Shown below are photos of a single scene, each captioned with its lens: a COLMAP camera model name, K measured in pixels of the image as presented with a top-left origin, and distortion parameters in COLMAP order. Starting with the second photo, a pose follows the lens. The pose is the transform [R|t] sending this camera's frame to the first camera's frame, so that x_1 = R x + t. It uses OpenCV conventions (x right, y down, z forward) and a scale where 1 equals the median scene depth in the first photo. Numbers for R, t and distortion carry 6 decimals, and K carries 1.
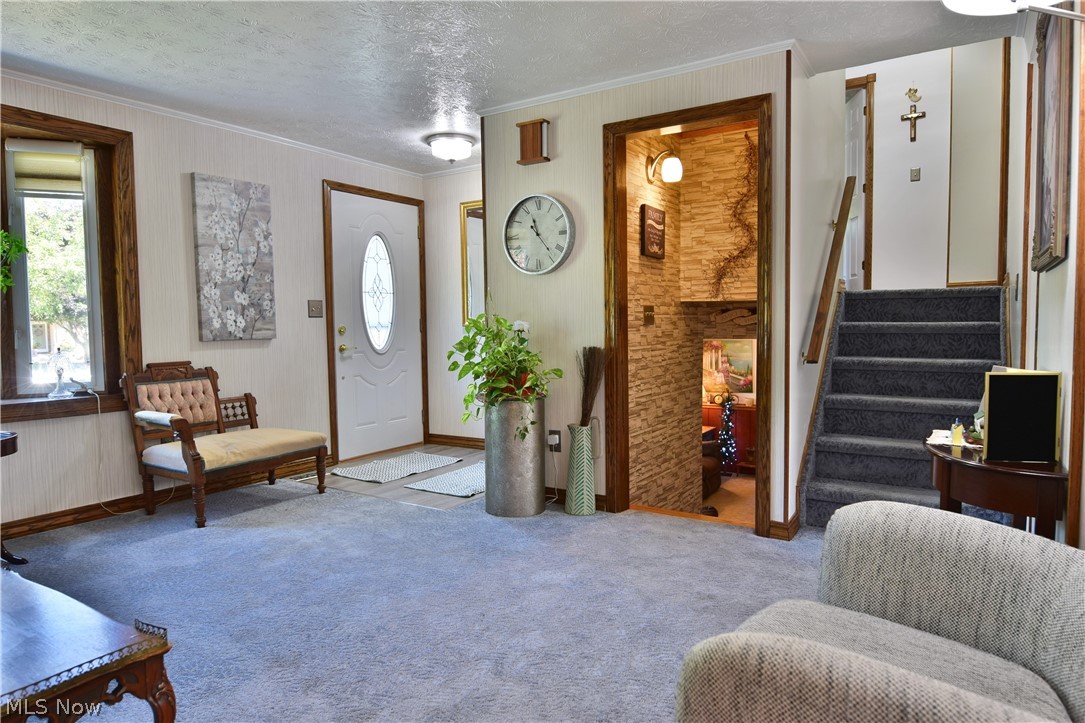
lens RADIAL K [[663.4, 0, 546.0], [0, 663.4, 364.8], [0, 0, 1]] dist [-0.012238, -0.005461]
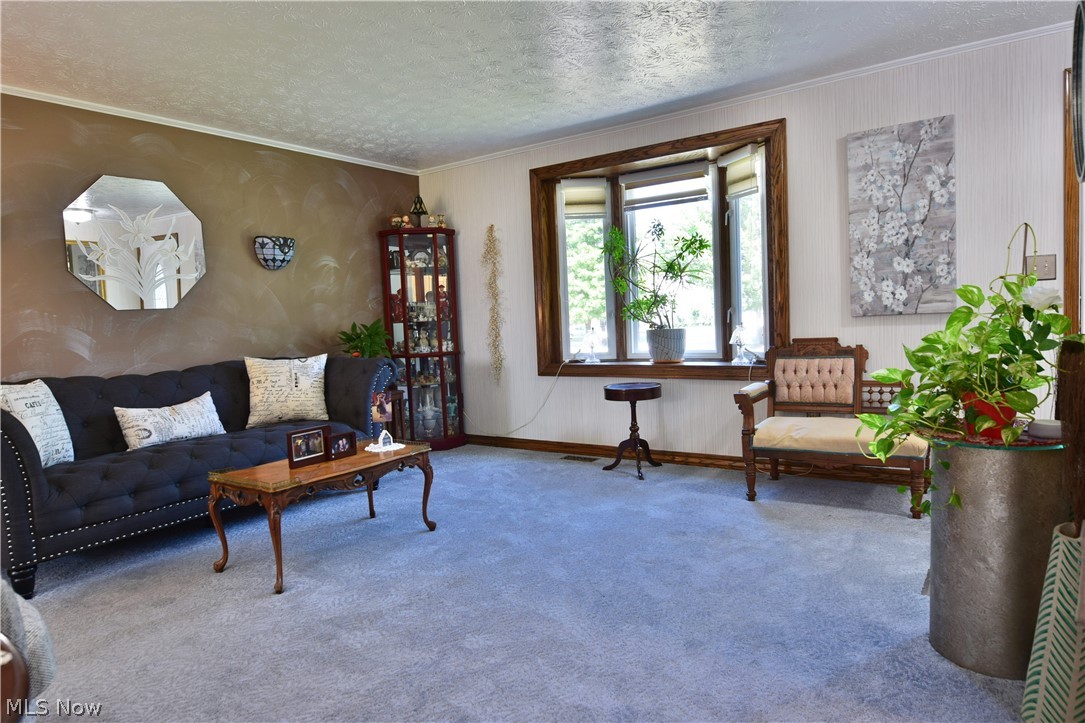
lens RADIAL K [[663.4, 0, 544.0], [0, 663.4, 363.5], [0, 0, 1]] dist [-0.012238, -0.005461]
pose [[-0.044024, 0.083128, -0.995566, 0.454593], [-0.014887, 0.996367, 0.083853, -0.044266], [0.998920, 0.018513, -0.042627, 0.647327]]
